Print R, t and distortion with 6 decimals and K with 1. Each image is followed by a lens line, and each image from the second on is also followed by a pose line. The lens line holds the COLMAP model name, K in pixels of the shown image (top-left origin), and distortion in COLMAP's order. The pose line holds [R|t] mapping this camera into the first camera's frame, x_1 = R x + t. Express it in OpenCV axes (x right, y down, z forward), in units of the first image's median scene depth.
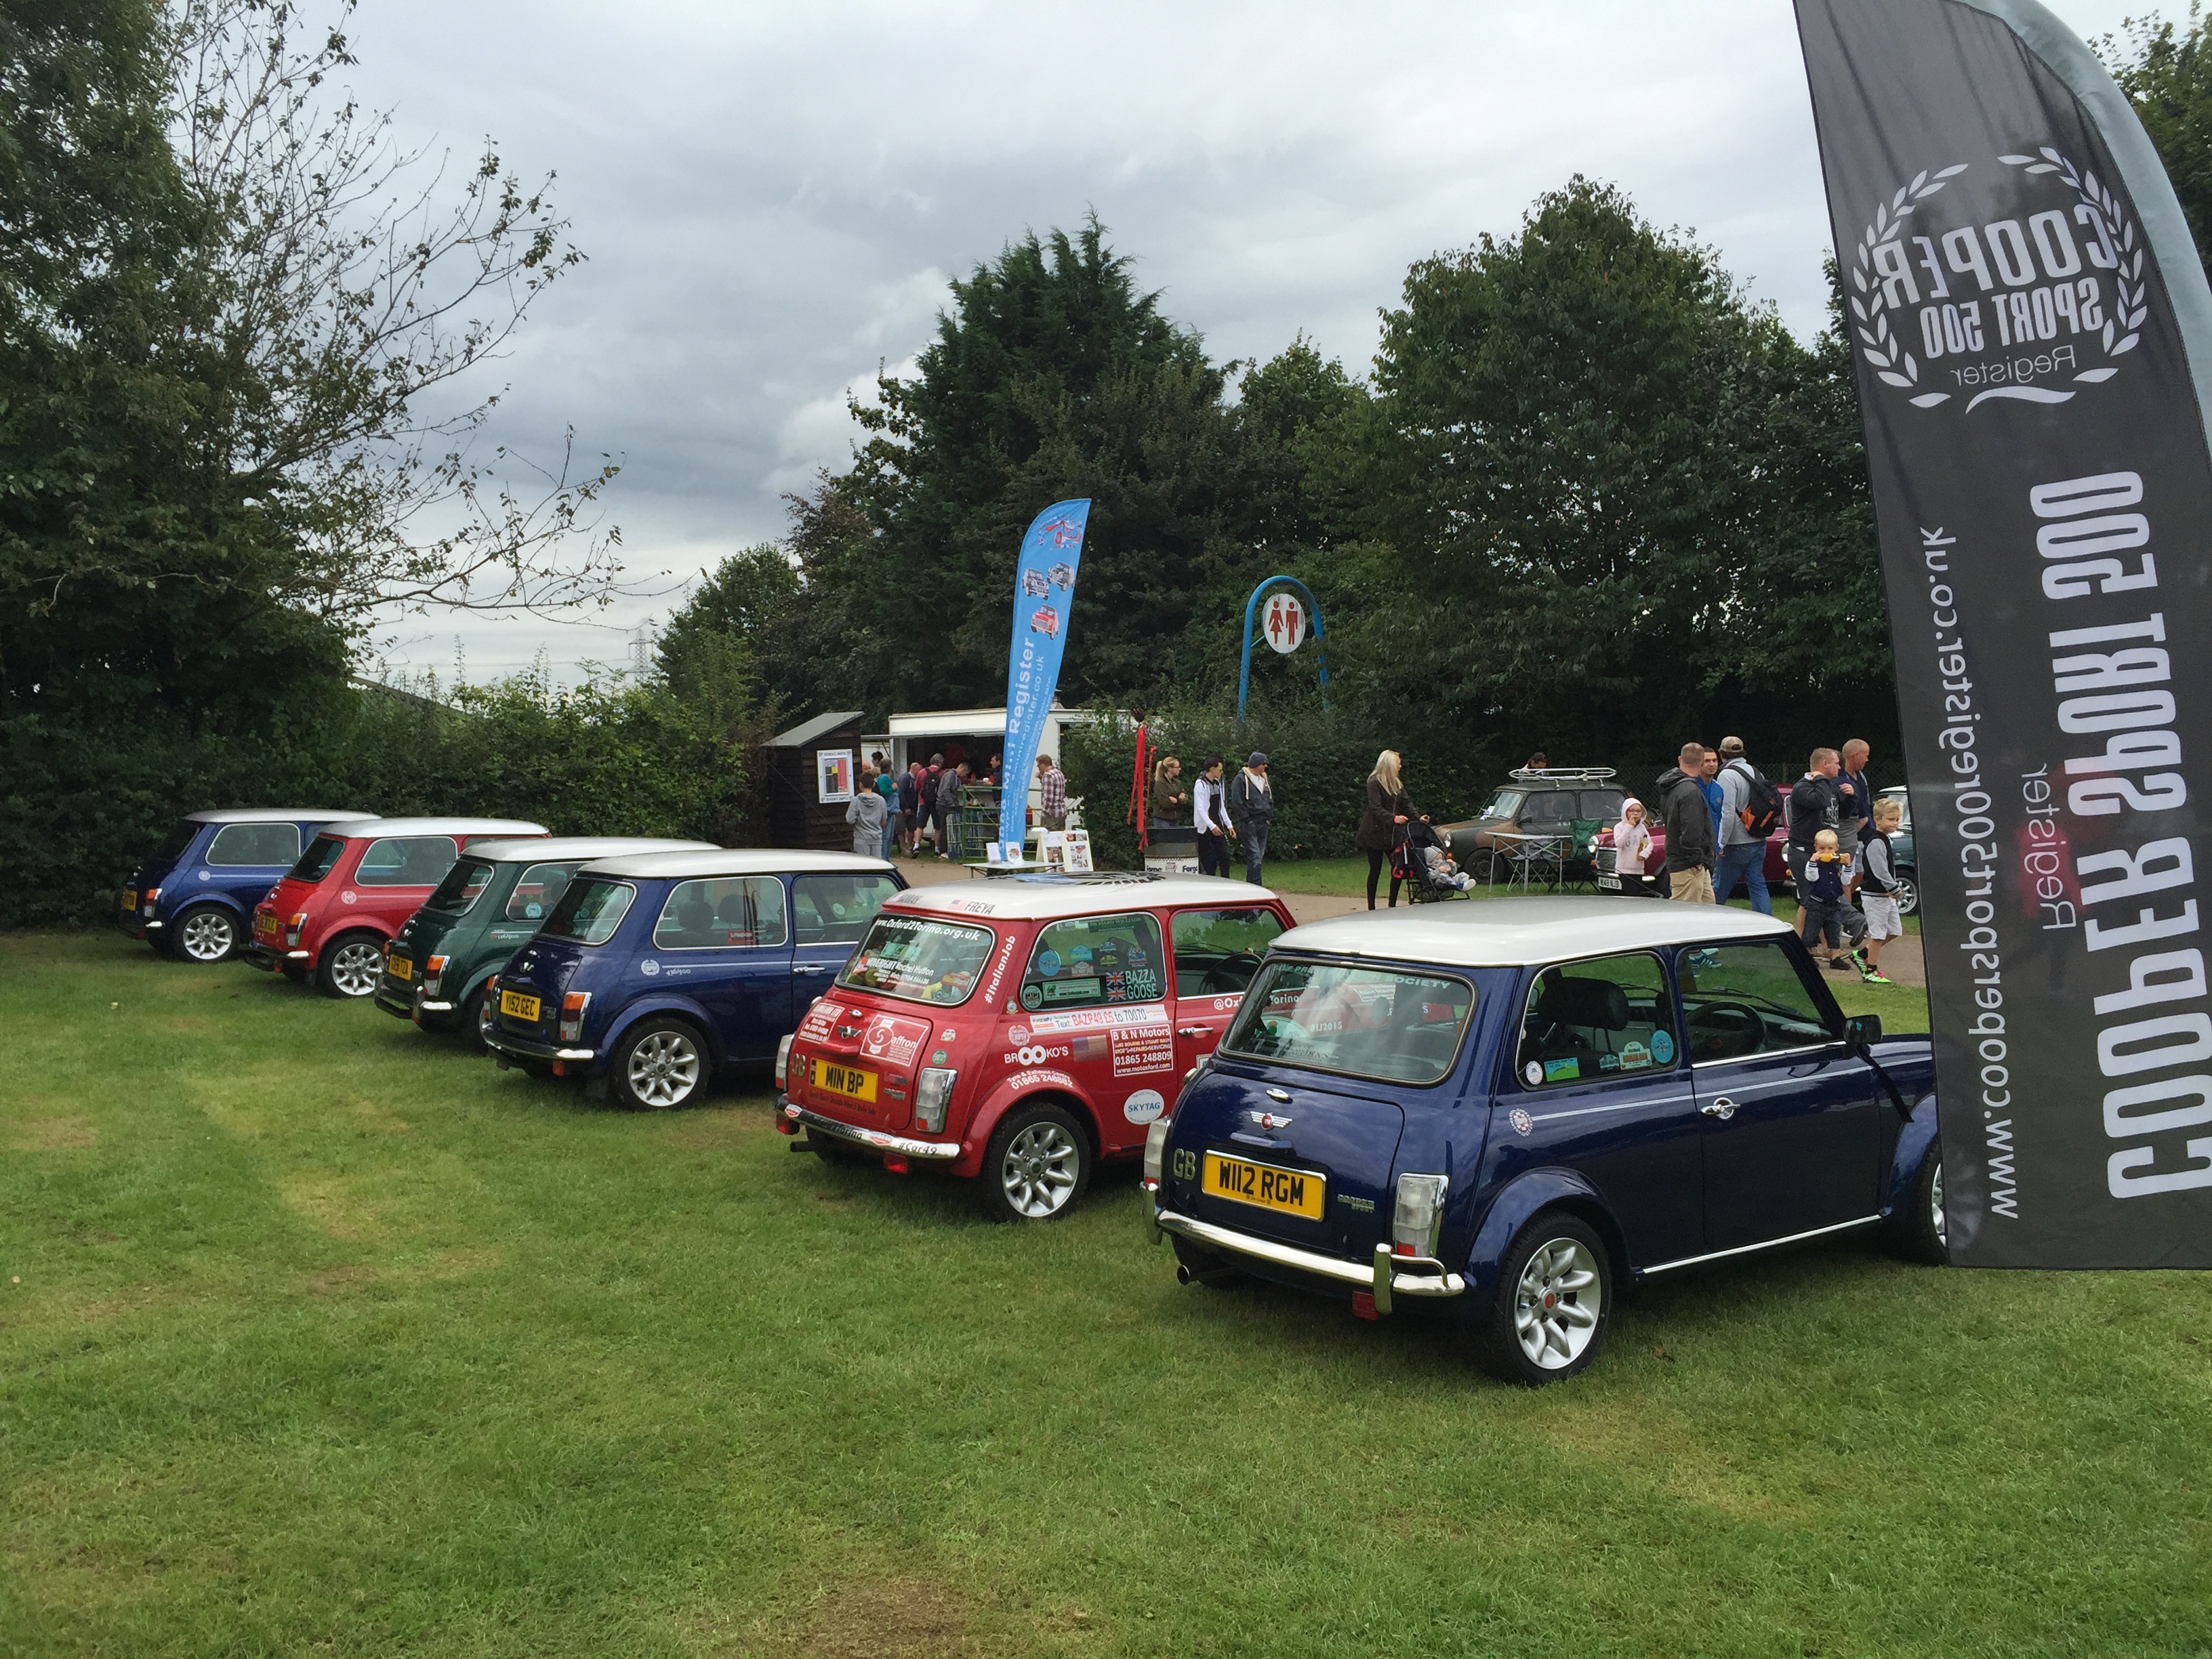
lens RADIAL K [[1849.0, 0, 1104.7], [0, 1849.0, 824.9], [0, 0, 1]] dist [0.006951, 0.010175]
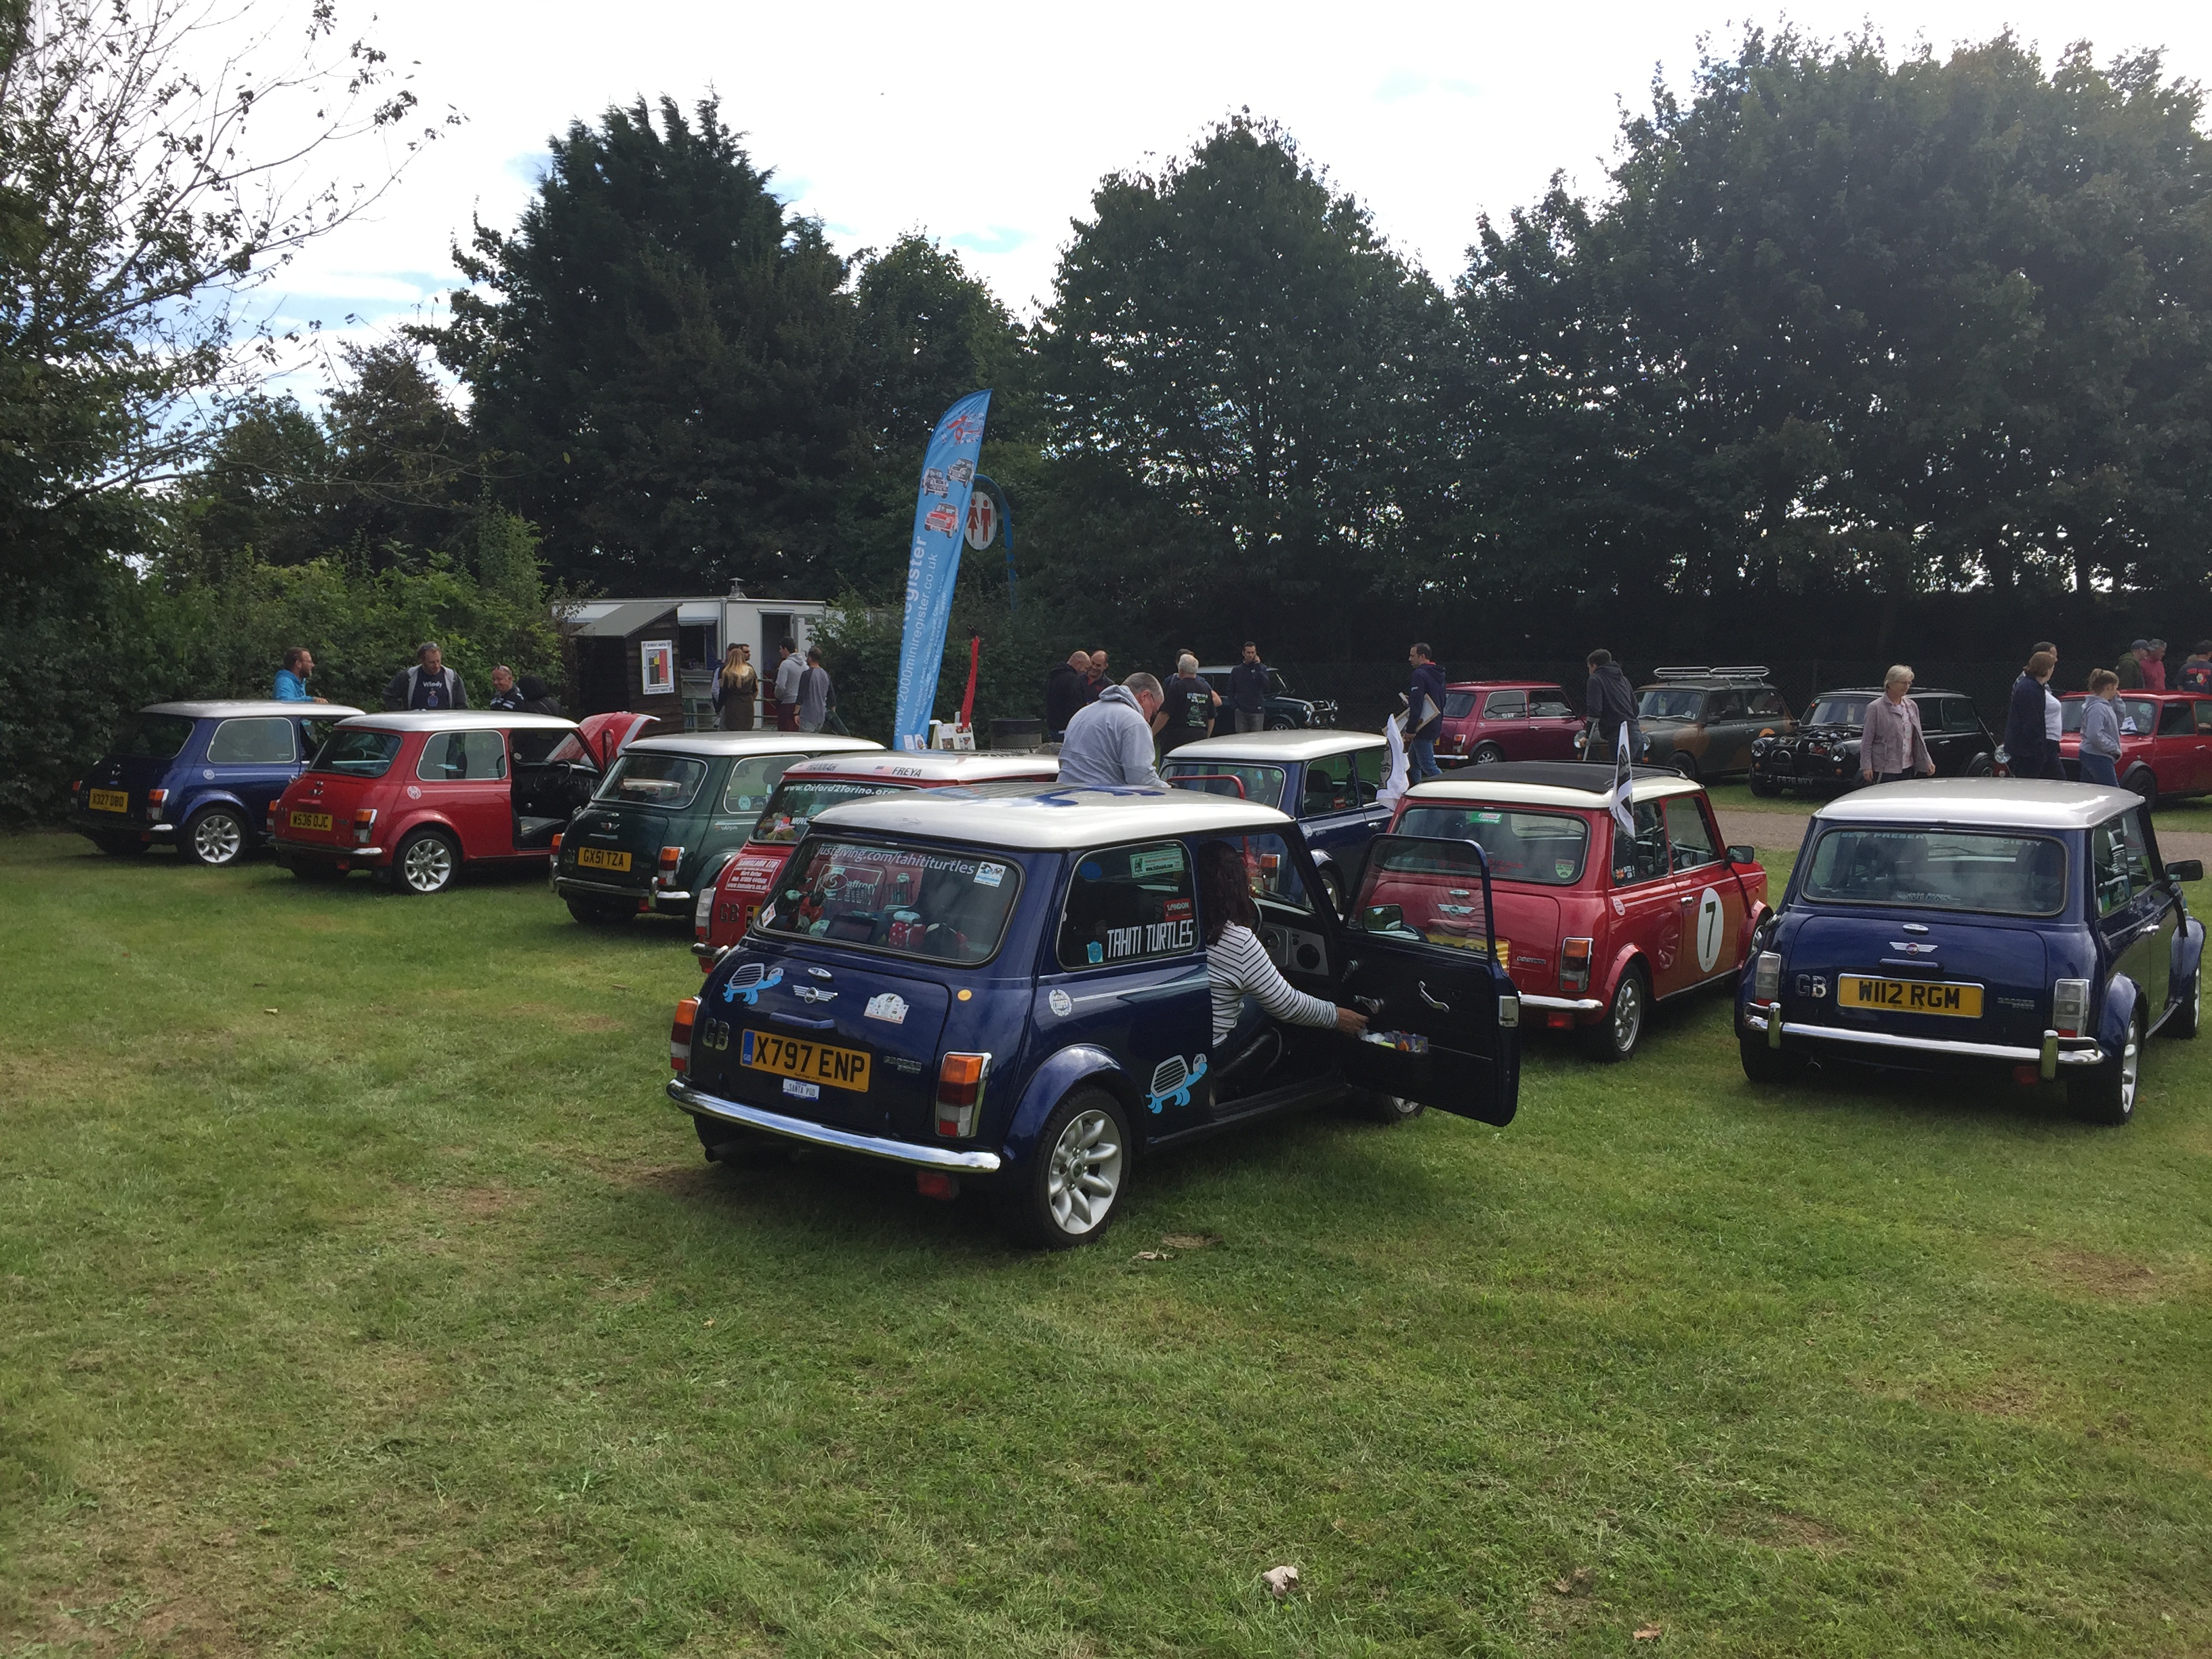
lens RADIAL K [[1857.2, 0, 1107.1], [0, 1857.2, 792.9], [0, 0, 1]] dist [0.077879, -0.172073]
pose [[0.957325, -0.010142, 0.288837, -0.160519], [-0.001960, 0.999133, 0.041578, -0.000867], [-0.289008, -0.040369, 0.956475, -0.020312]]
